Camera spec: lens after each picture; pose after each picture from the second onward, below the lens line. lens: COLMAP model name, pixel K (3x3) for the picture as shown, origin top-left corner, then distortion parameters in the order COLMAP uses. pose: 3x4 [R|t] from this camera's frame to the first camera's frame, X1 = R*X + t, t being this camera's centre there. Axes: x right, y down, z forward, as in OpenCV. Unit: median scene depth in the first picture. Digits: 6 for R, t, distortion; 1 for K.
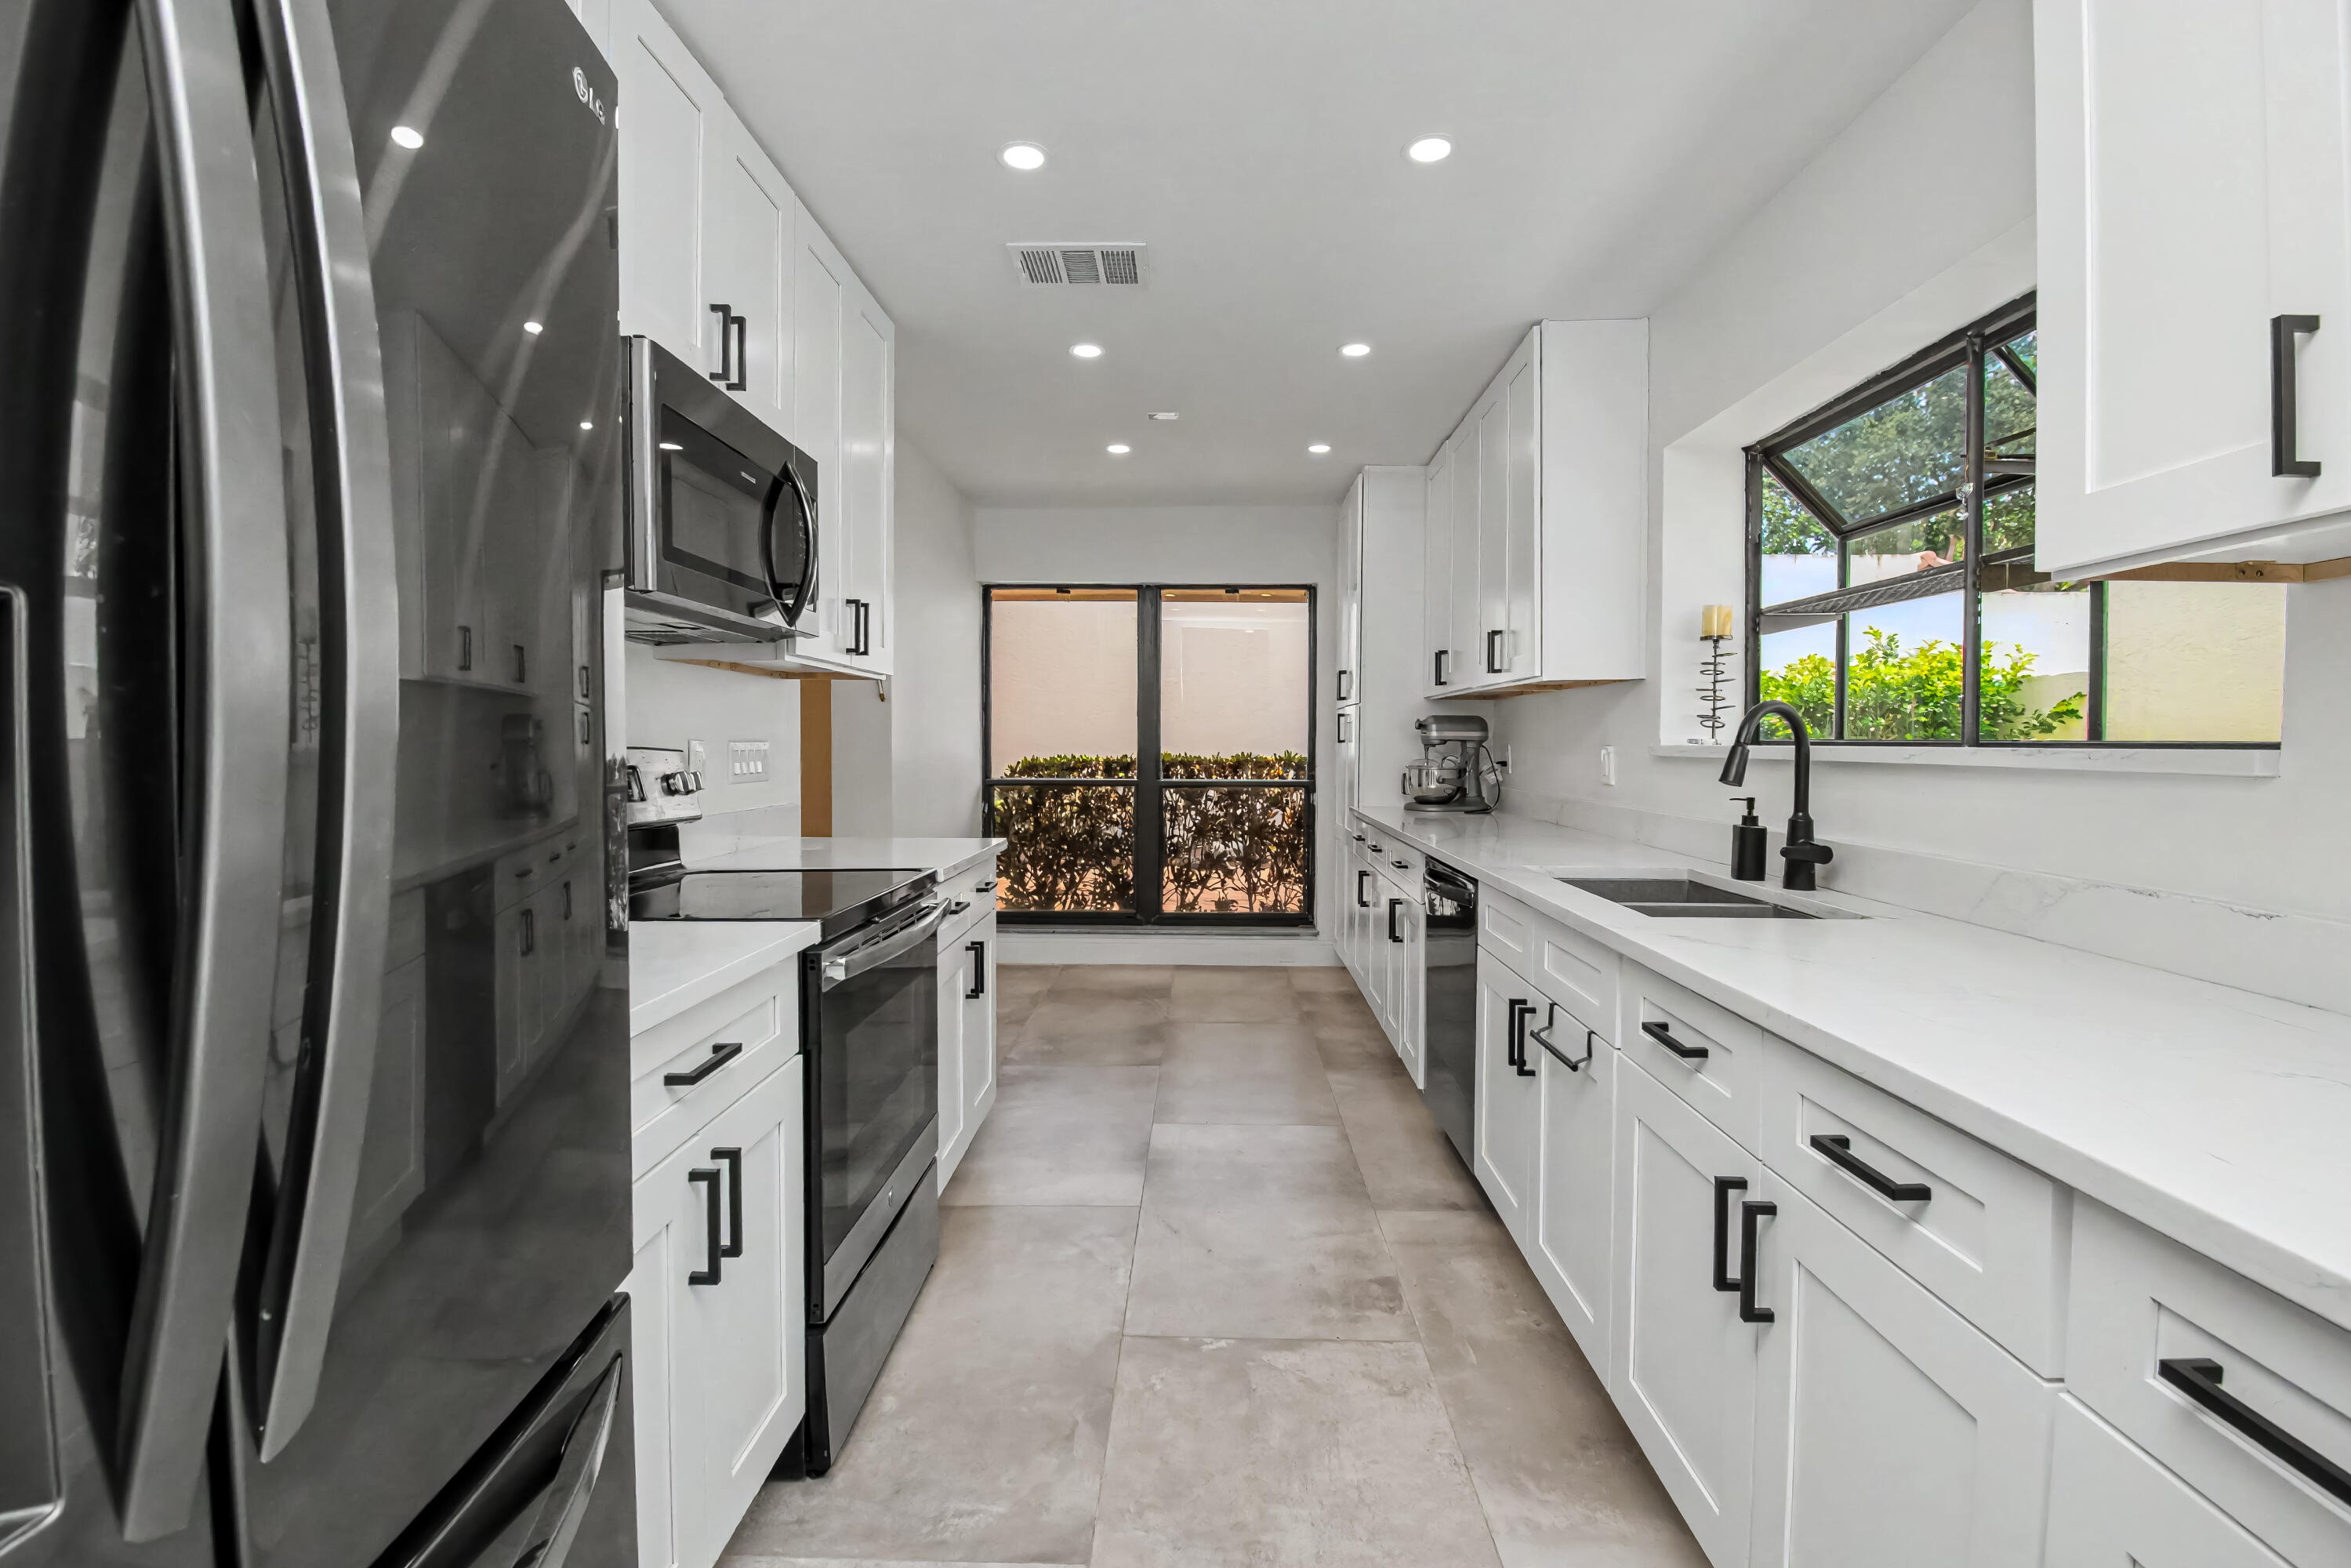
lens RADIAL K [[1069.5, 0, 1197.9], [0, 1069.5, 766.0], [0, 0, 1]] dist [0.020404, -0.024150]
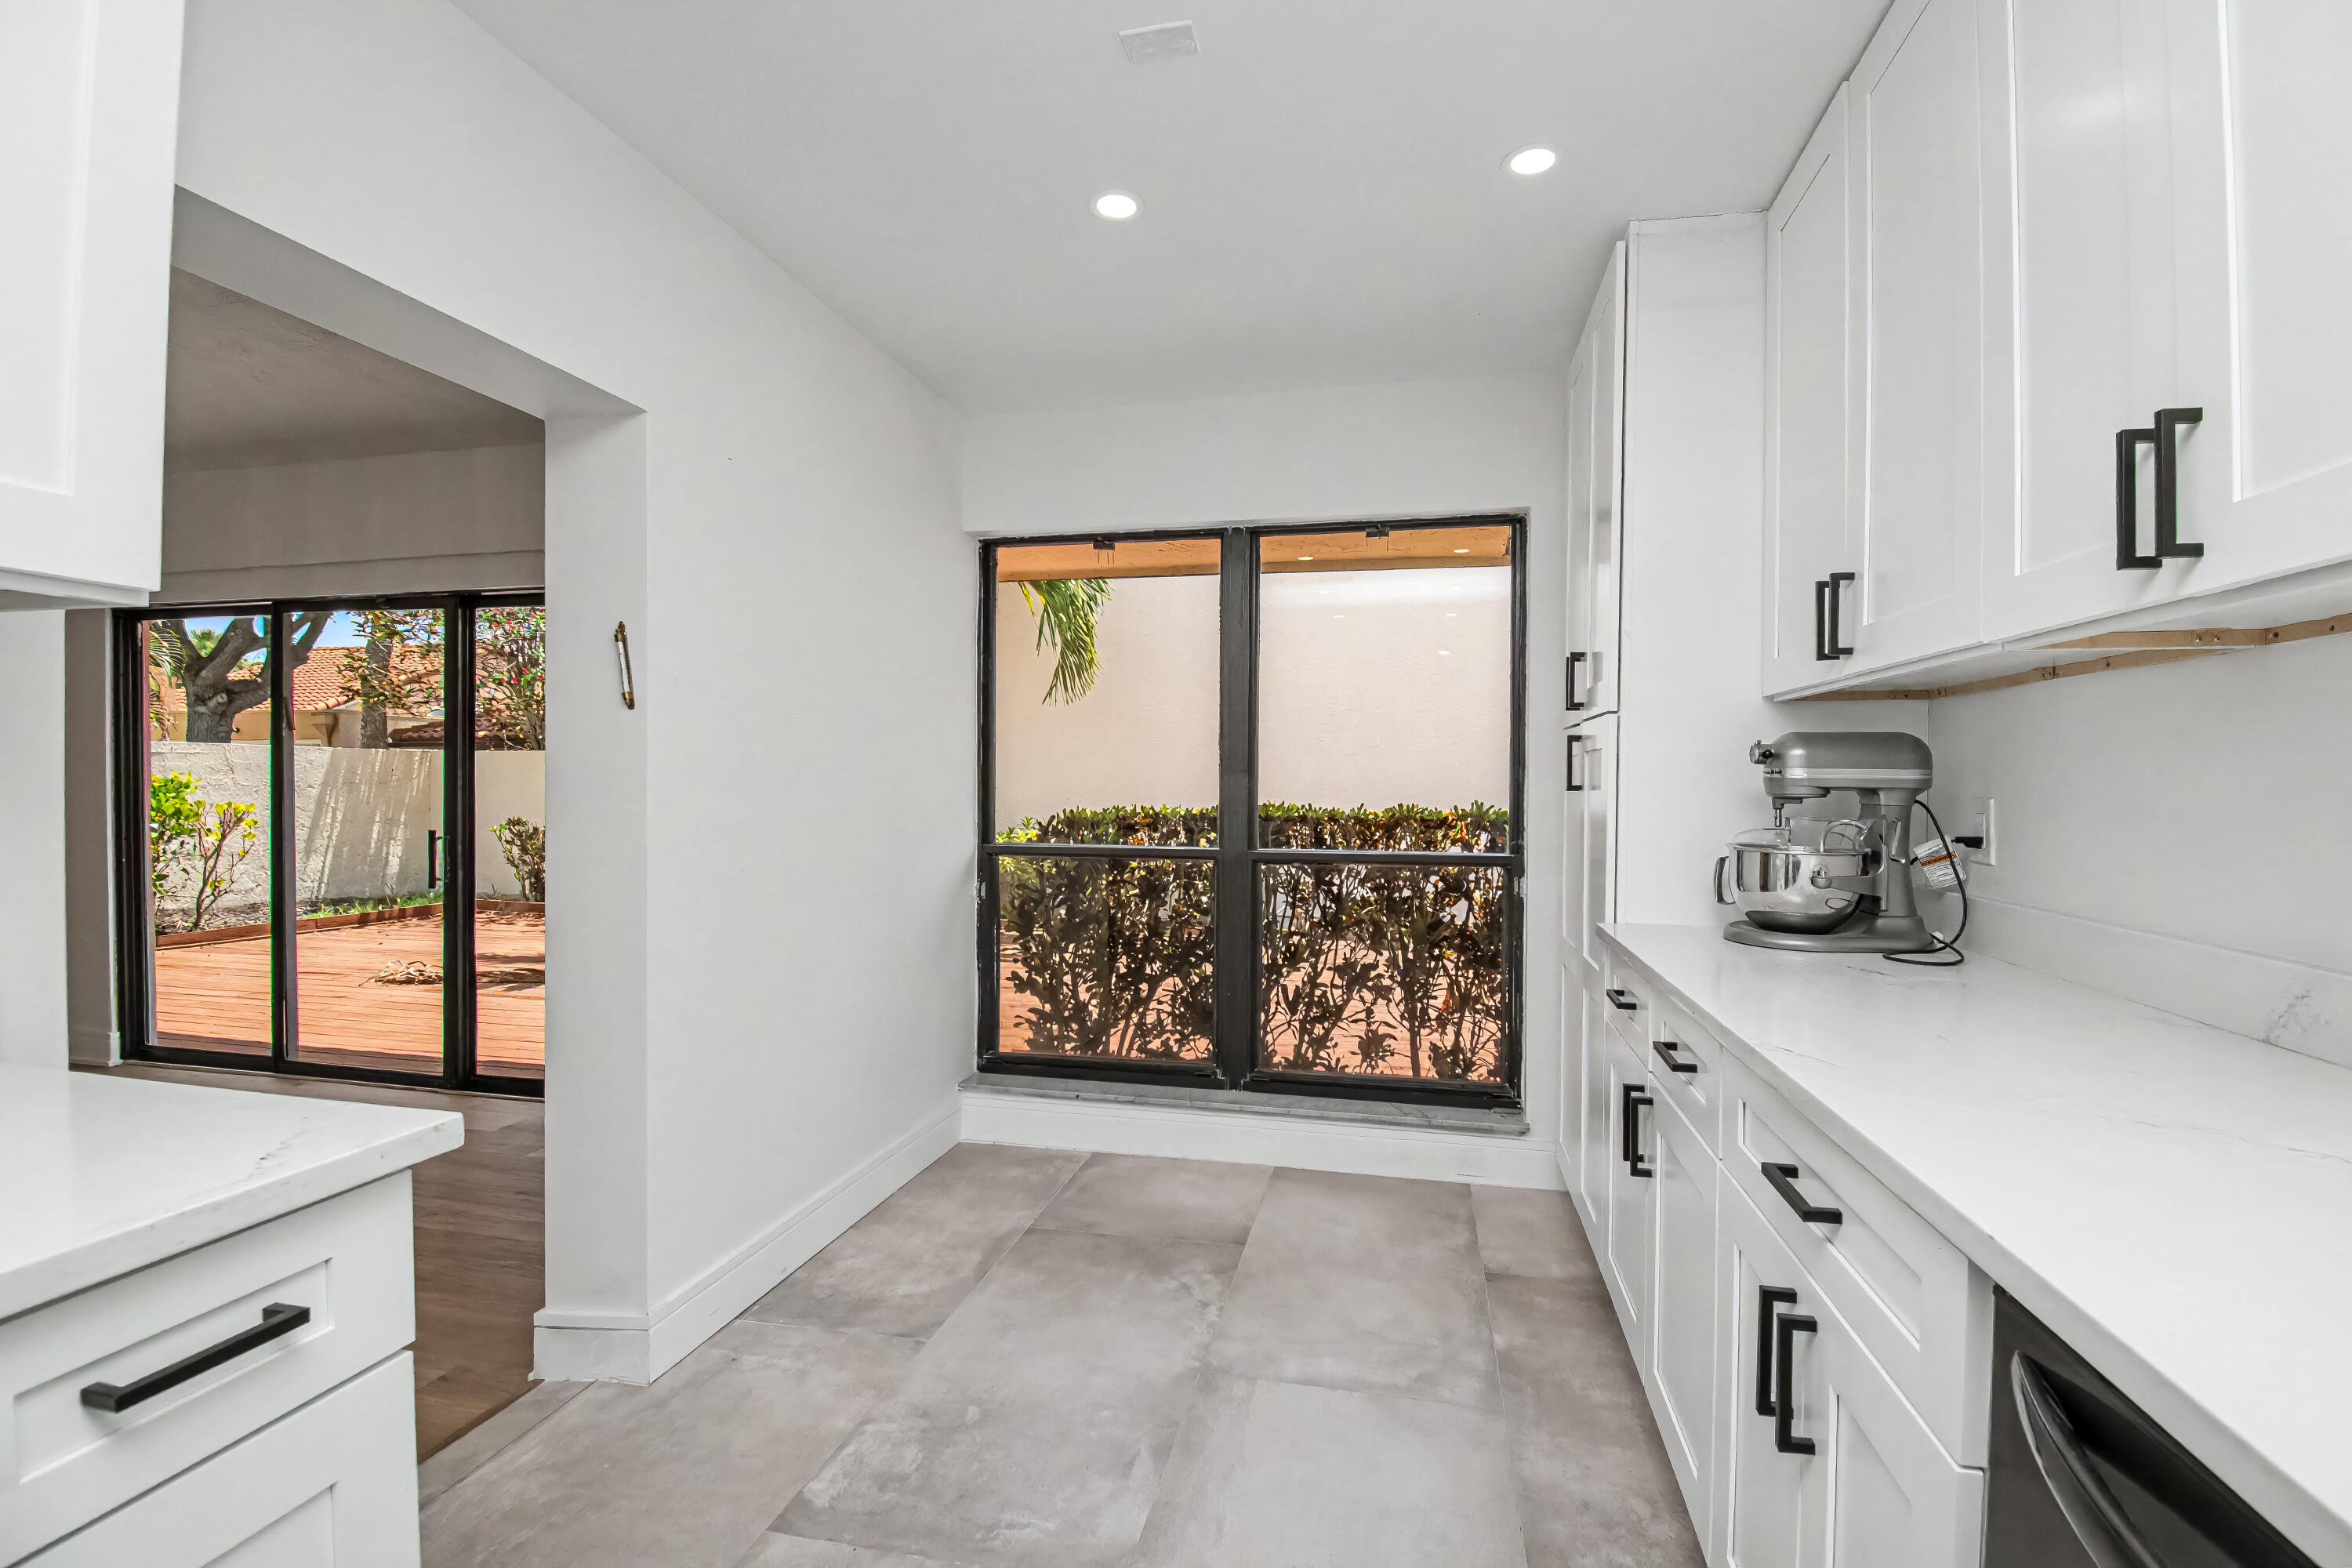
lens RADIAL K [[1054.4, 0, 1184.3], [0, 1054.4, 792.3], [0, 0, 1]] dist [0.000601, -0.023535]
pose [[0.979801, 0.004053, -0.199932, 0.049022], [-0.006749, 0.999895, -0.012806, -0.012955], [0.199859, 0.013897, 0.979726, 0.452240]]
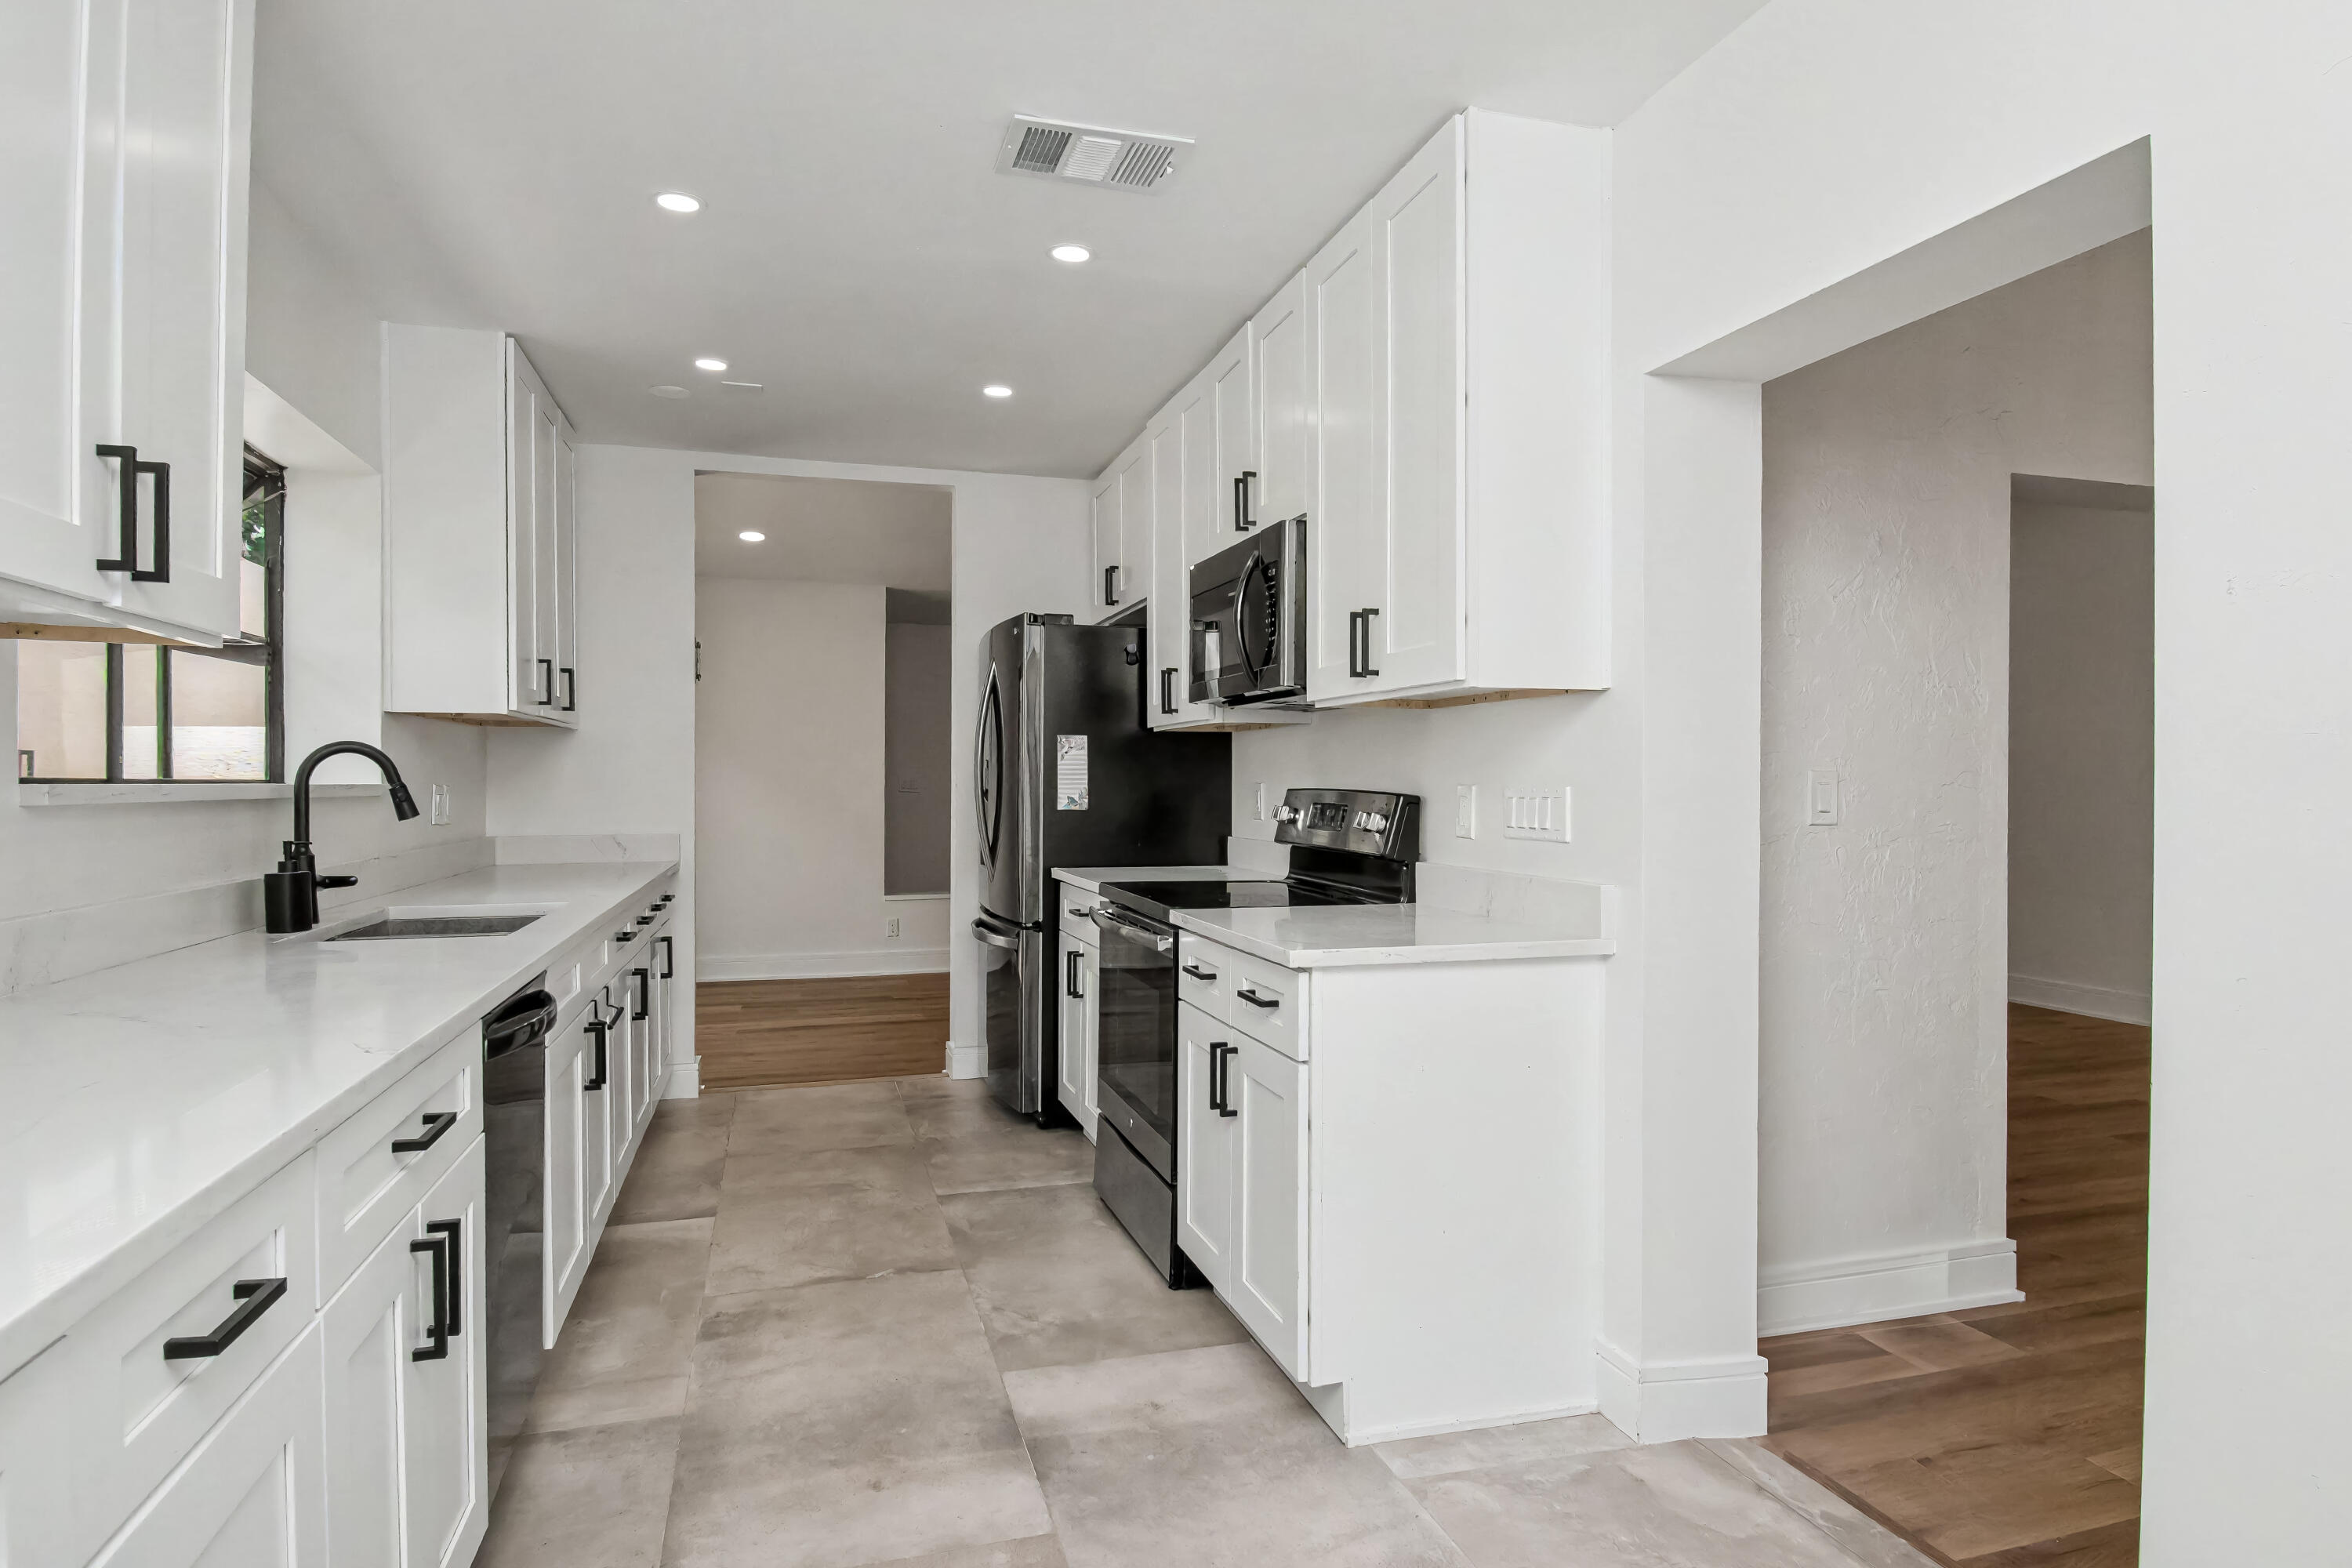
lens RADIAL K [[1333.8, 0, 1186.8], [0, 1333.8, 797.6], [0, 0, 1]] dist [0.022384, -0.026978]
pose [[-0.956068, -0.003280, -0.293127, 0.053227], [-0.011177, 0.999618, 0.025267, -0.019141], [0.292933, 0.027433, -0.955739, 1.001527]]
